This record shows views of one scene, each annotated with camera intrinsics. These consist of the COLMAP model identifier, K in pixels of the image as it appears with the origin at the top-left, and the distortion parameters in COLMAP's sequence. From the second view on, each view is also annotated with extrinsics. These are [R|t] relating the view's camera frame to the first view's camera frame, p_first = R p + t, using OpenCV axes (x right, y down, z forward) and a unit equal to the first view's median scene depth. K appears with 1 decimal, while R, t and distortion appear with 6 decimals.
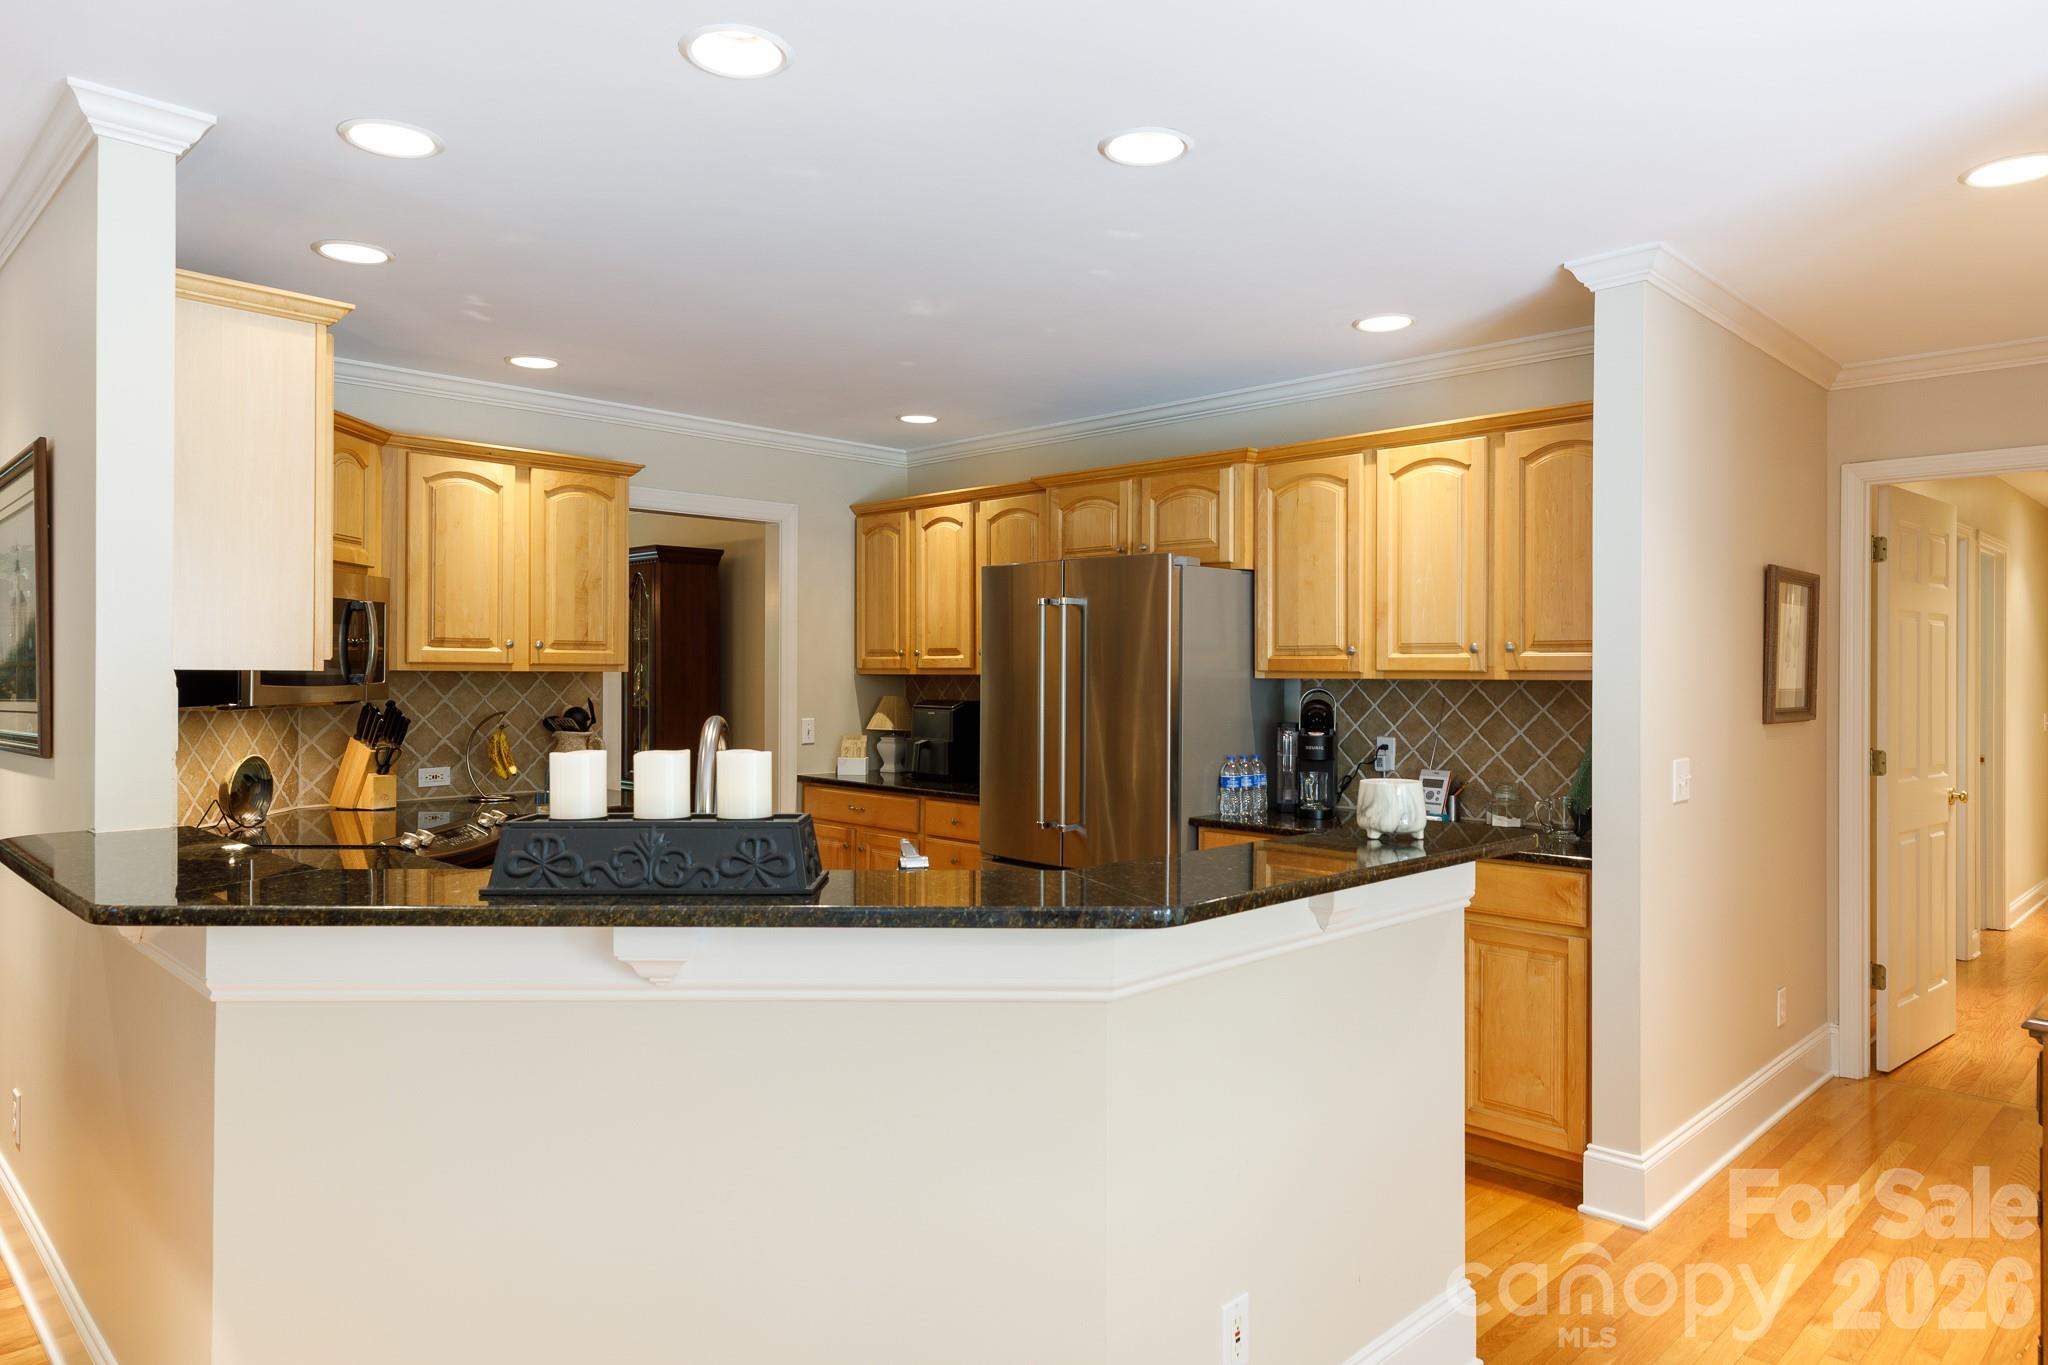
lens RADIAL K [[1285.8, 0, 1026.2], [0, 1285.8, 676.9], [0, 0, 1]] dist [0.008551, 0.000854]
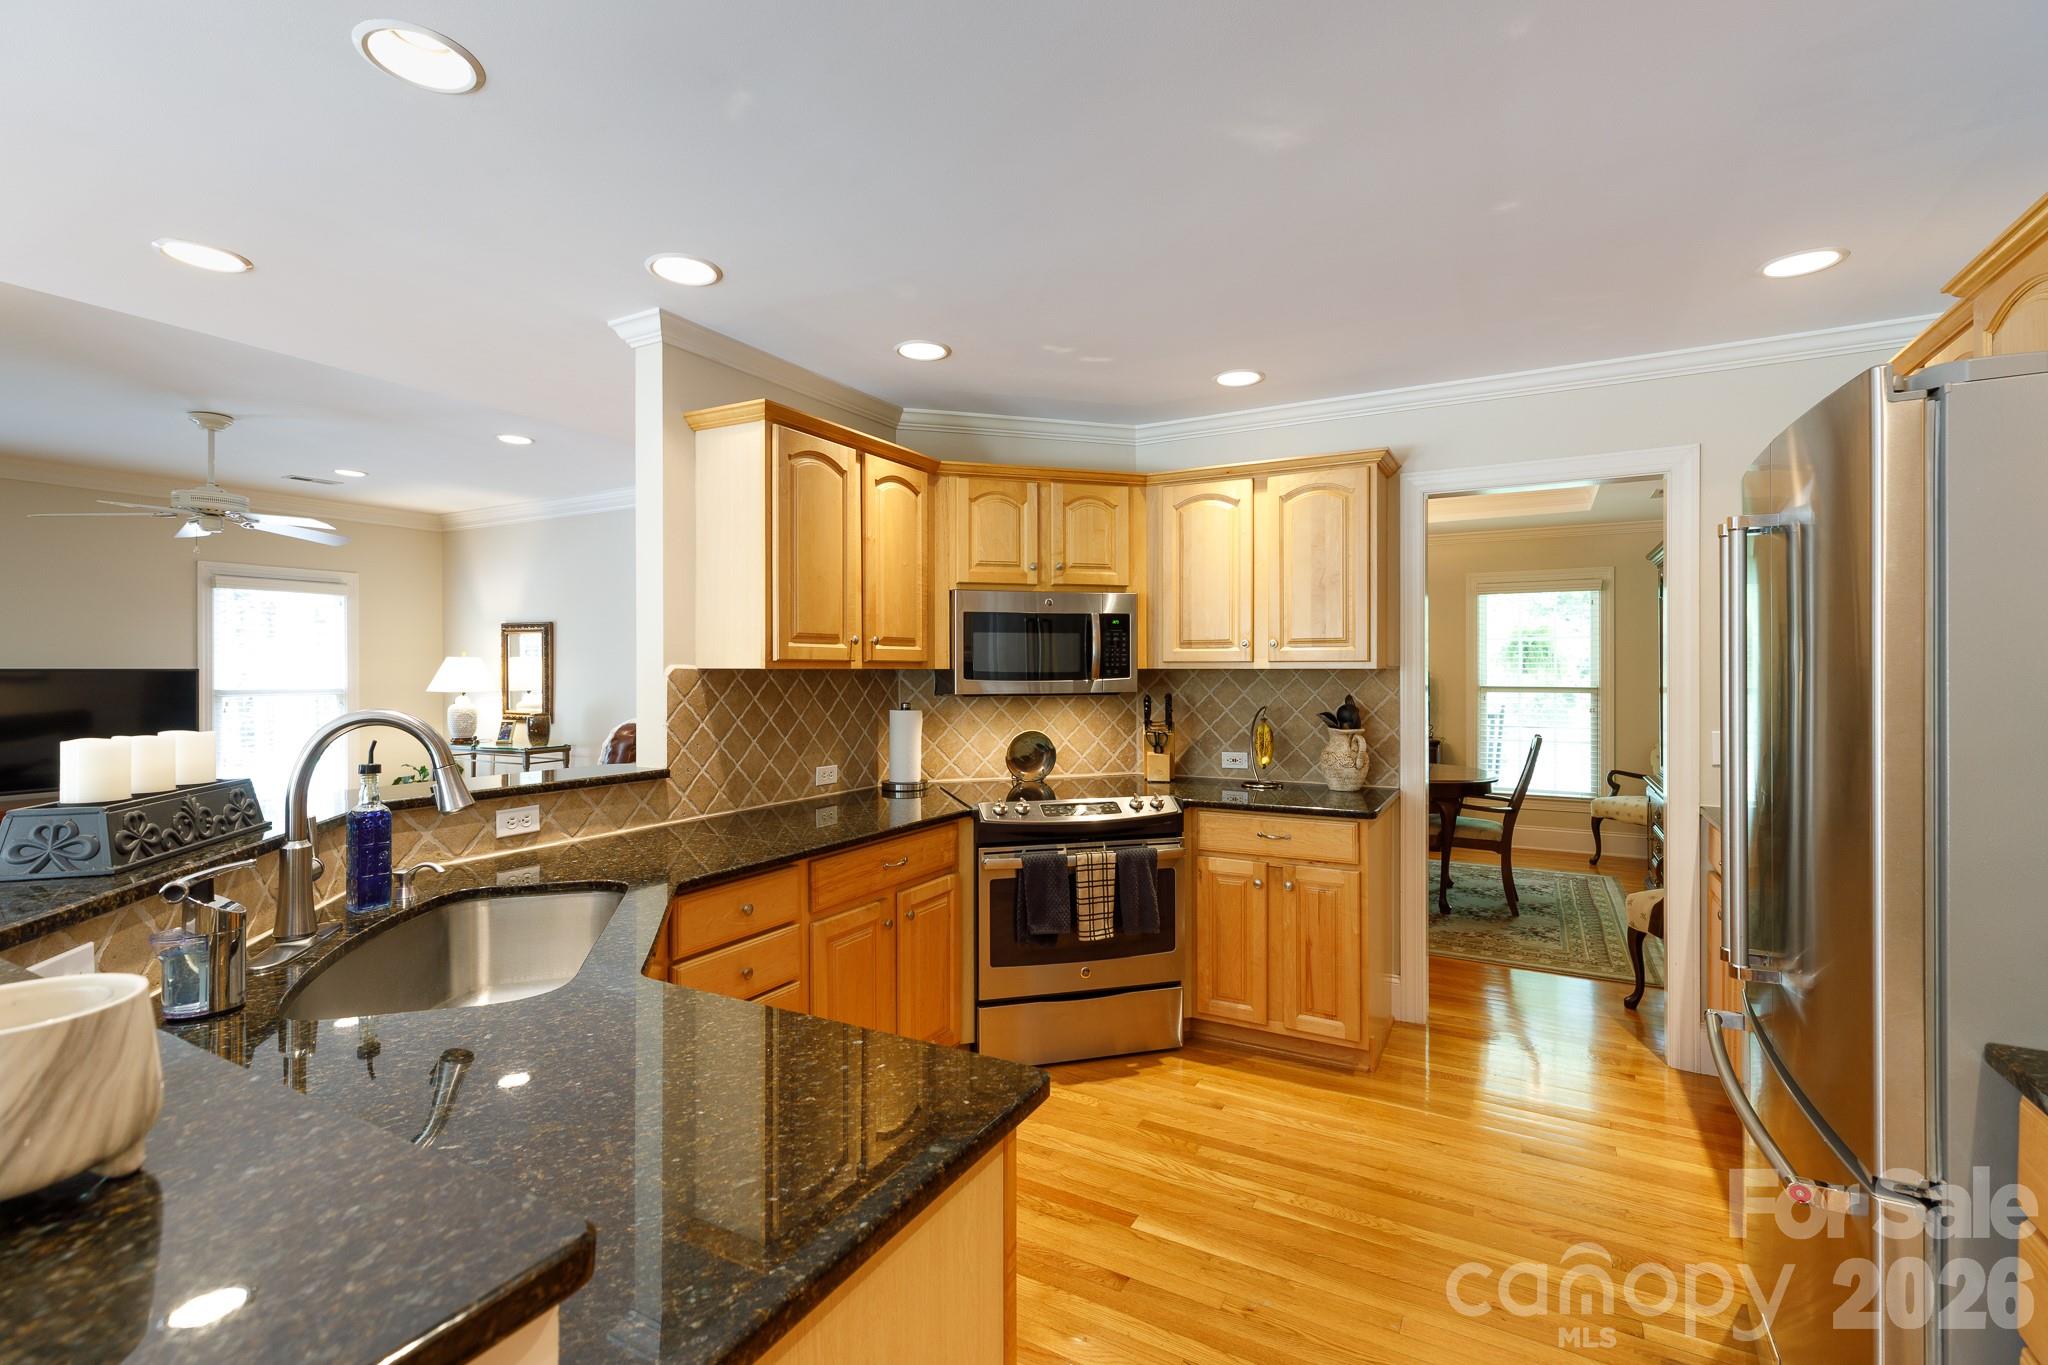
lens RADIAL K [[915.4, 0, 1022.8], [0, 915.4, 670.6], [0, 0, 1]] dist [0.003364, 0.000164]
pose [[0.269798, -0.003208, -0.962912, 0.293779], [-0.001390, 0.999992, -0.003721, 0.000248], [0.962916, 0.002342, 0.269791, 0.613511]]
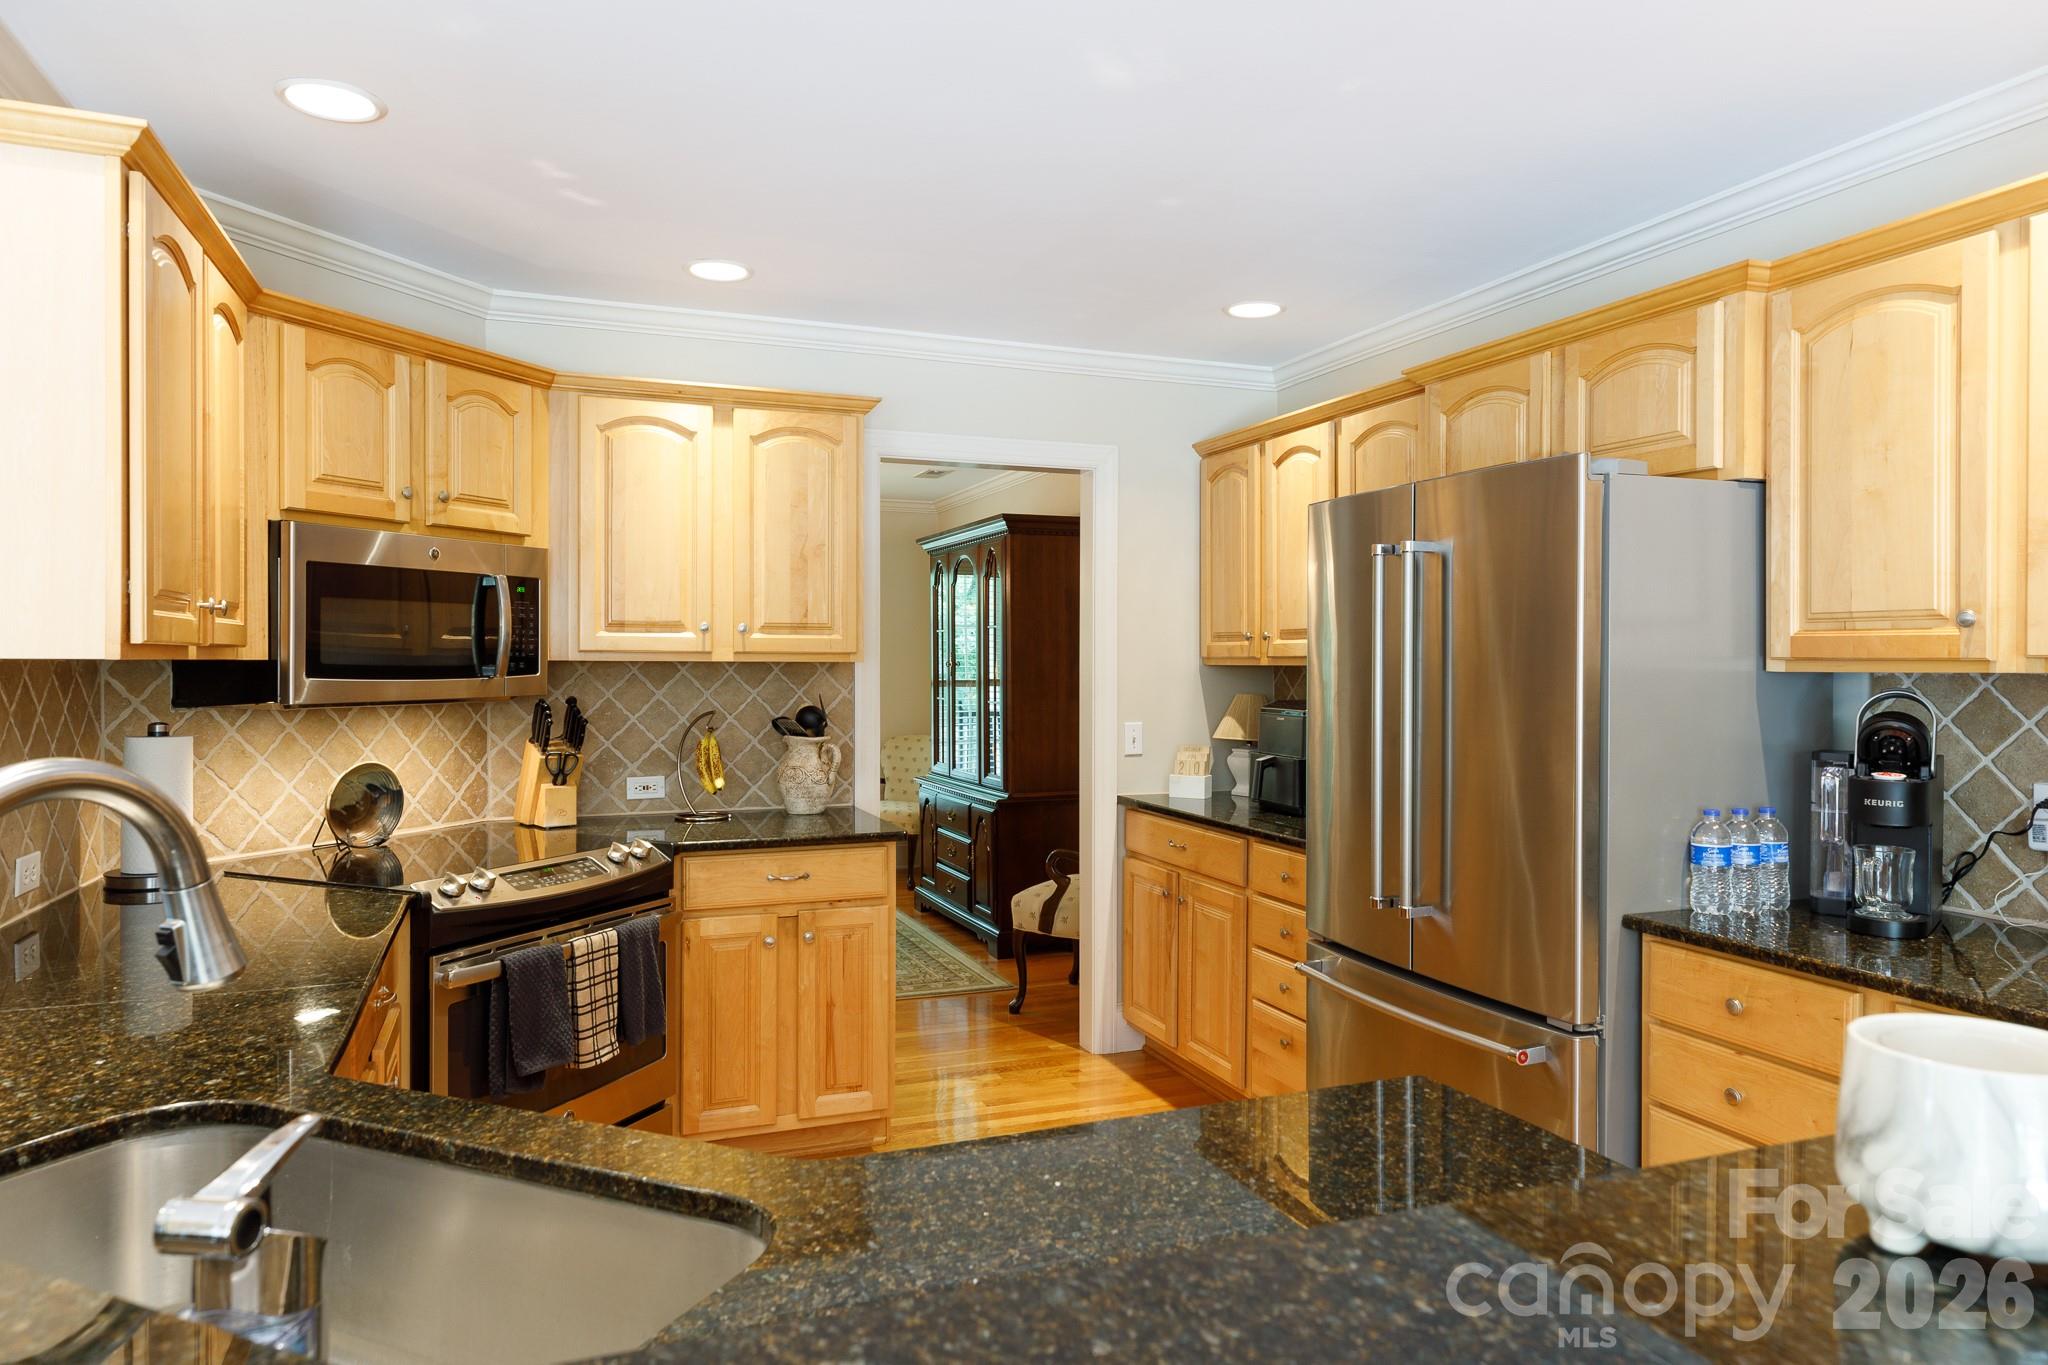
lens RADIAL K [[1285.8, 0, 1023.7], [0, 1285.8, 671.2], [0, 0, 1]] dist [0.008551, 0.000854]
pose [[0.913250, 0.001446, -0.407398, 0.109939], [-0.000539, 0.999997, 0.002342, -0.000230], [0.407400, -0.001919, 0.913248, 0.347000]]
